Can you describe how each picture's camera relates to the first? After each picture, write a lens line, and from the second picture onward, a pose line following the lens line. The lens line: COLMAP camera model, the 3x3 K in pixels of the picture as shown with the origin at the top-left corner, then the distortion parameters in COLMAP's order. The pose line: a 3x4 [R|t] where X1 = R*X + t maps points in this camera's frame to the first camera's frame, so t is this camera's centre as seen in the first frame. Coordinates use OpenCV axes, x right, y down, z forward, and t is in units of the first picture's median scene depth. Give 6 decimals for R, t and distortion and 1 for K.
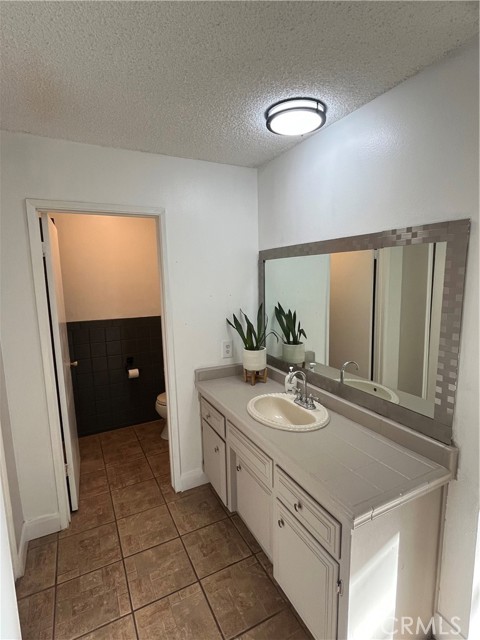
lens RADIAL K [[325.0, 0, 240.0], [0, 325.0, 320.0], [0, 0, 1]] dist [-0.001622, -0.001083]
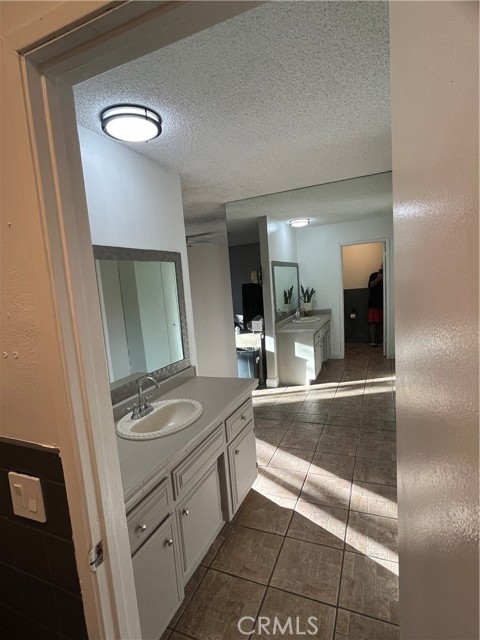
lens RADIAL K [[325.0, 0, 240.0], [0, 325.0, 320.0], [0, 0, 1]] dist [-0.001622, -0.001083]
pose [[-0.636705, -0.022952, 0.770766, -0.692541], [0.188577, 0.964572, 0.184501, -0.125450], [-0.747693, 0.262821, -0.609819, 1.256352]]
